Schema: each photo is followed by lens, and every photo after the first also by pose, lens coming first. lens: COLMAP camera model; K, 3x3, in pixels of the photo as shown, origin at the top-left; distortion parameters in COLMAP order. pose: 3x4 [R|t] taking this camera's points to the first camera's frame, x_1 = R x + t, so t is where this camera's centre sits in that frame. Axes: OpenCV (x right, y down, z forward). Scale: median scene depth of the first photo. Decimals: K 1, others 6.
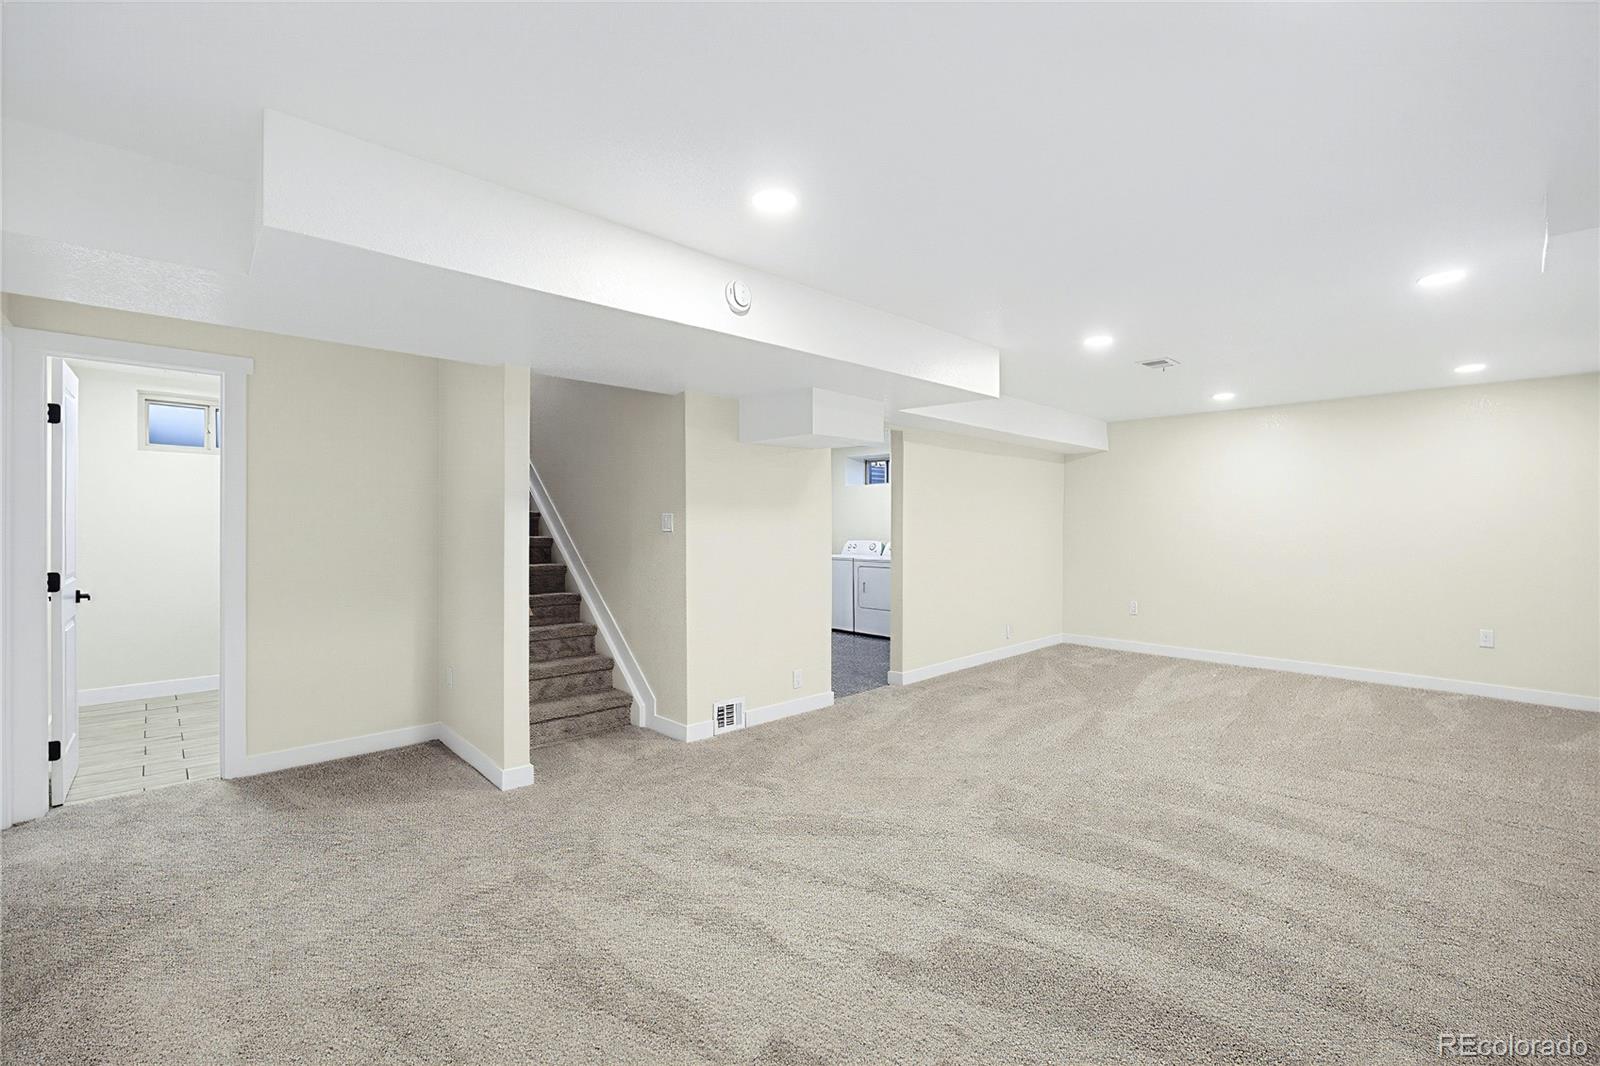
lens RADIAL K [[697.8, 0, 799.8], [0, 697.8, 530.0], [0, 0, 1]] dist [-0.002121, -0.000213]
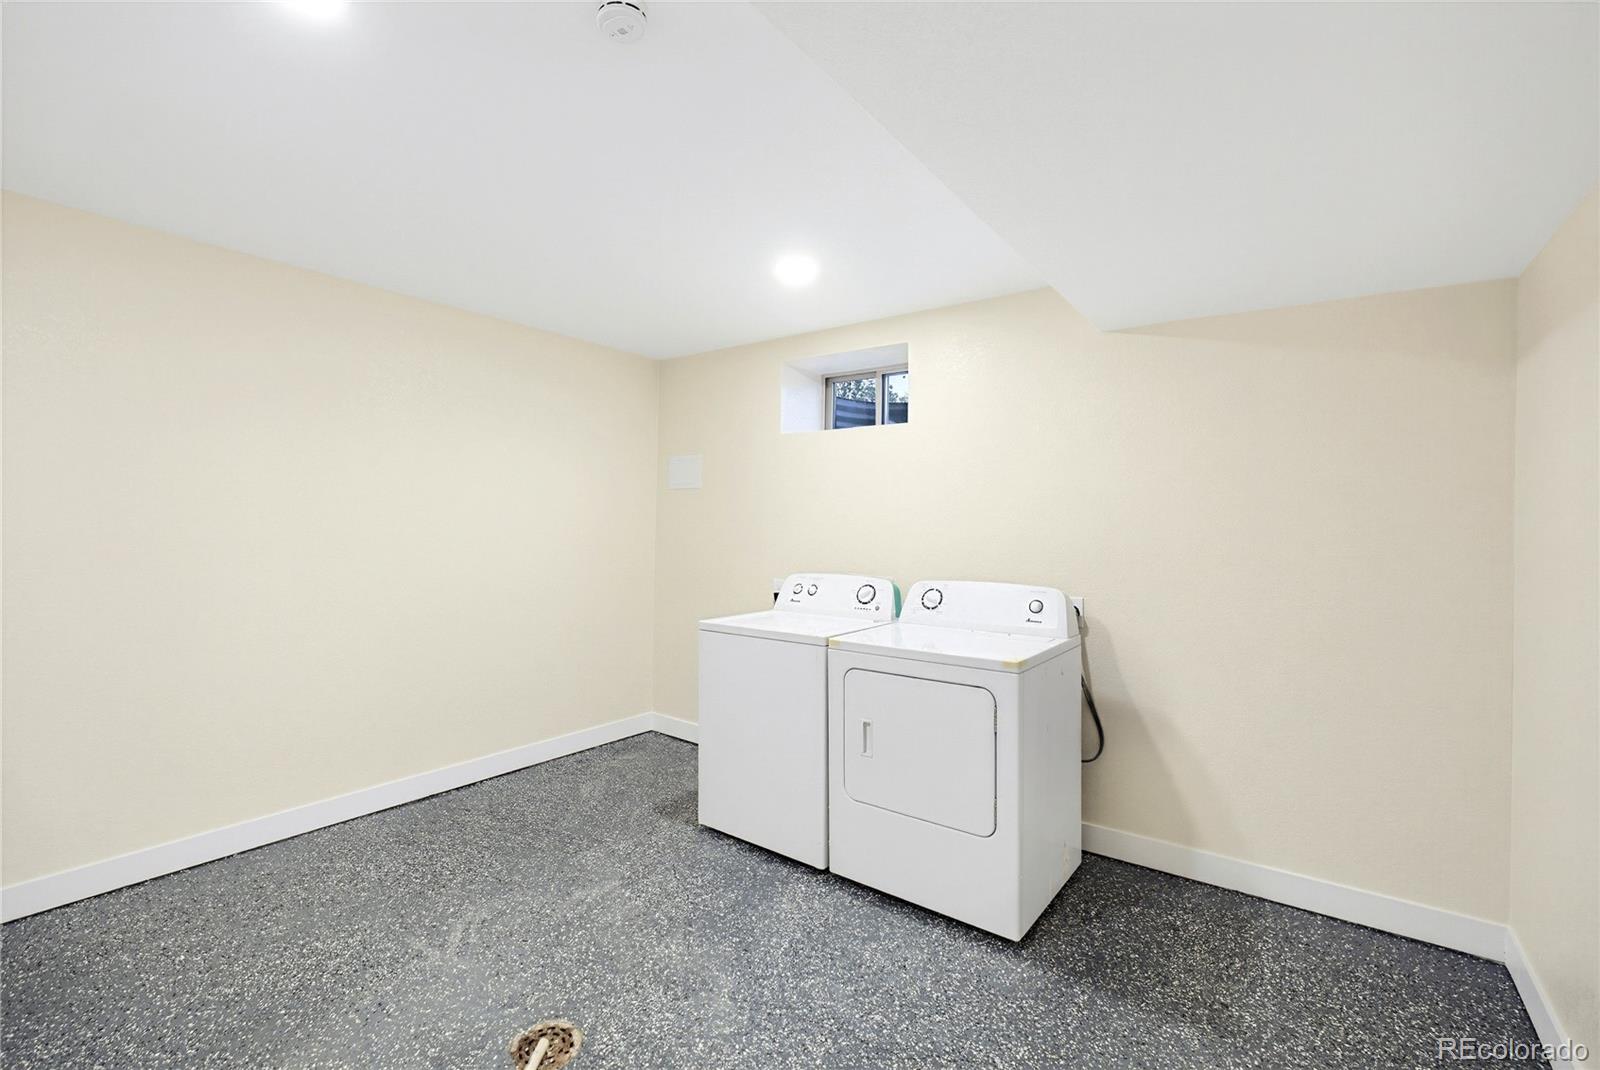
lens RADIAL K [[697.8, 0, 798.7], [0, 697.8, 533.7], [0, 0, 1]] dist [-0.002121, -0.000213]
pose [[0.988270, -0.000163, 0.152719, 0.015724], [-0.000279, 0.999996, 0.002868, -0.007536], [-0.152718, -0.002877, 0.988266, 0.647981]]
